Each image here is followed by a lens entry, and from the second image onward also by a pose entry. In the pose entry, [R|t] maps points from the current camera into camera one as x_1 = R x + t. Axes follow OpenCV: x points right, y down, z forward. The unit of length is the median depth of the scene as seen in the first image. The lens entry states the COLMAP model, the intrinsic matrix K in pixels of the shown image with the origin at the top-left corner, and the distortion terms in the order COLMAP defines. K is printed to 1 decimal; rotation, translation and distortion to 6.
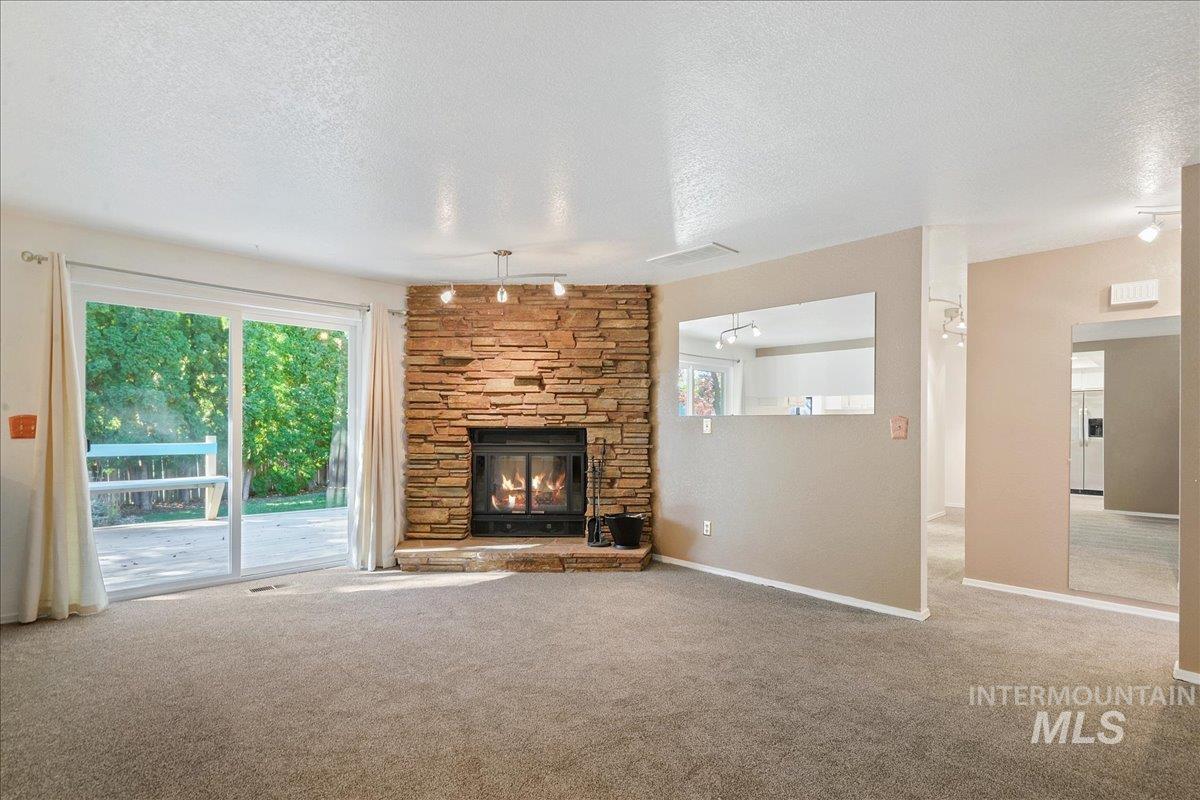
lens RADIAL K [[576.3, 0, 592.5], [0, 576.3, 420.9], [0, 0, 1]] dist [-0.000746, -0.000518]
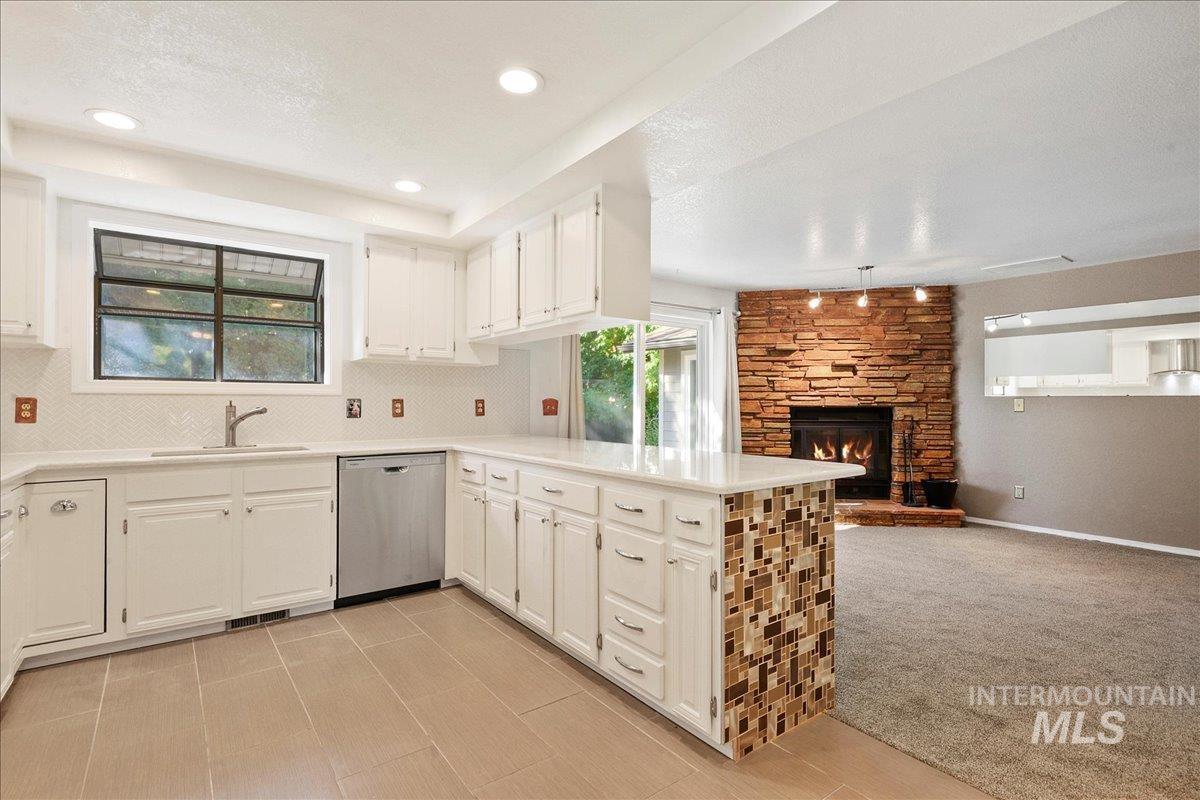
lens RADIAL K [[568.7, 0, 595.7], [0, 568.7, 397.7], [0, 0, 1]] dist [-0.003803, -0.000540]
pose [[0.989841, -0.002686, -0.142152, -0.454489], [0.002392, 0.999995, -0.002240, -0.005952], [0.142157, 0.001877, 0.989842, -0.246522]]
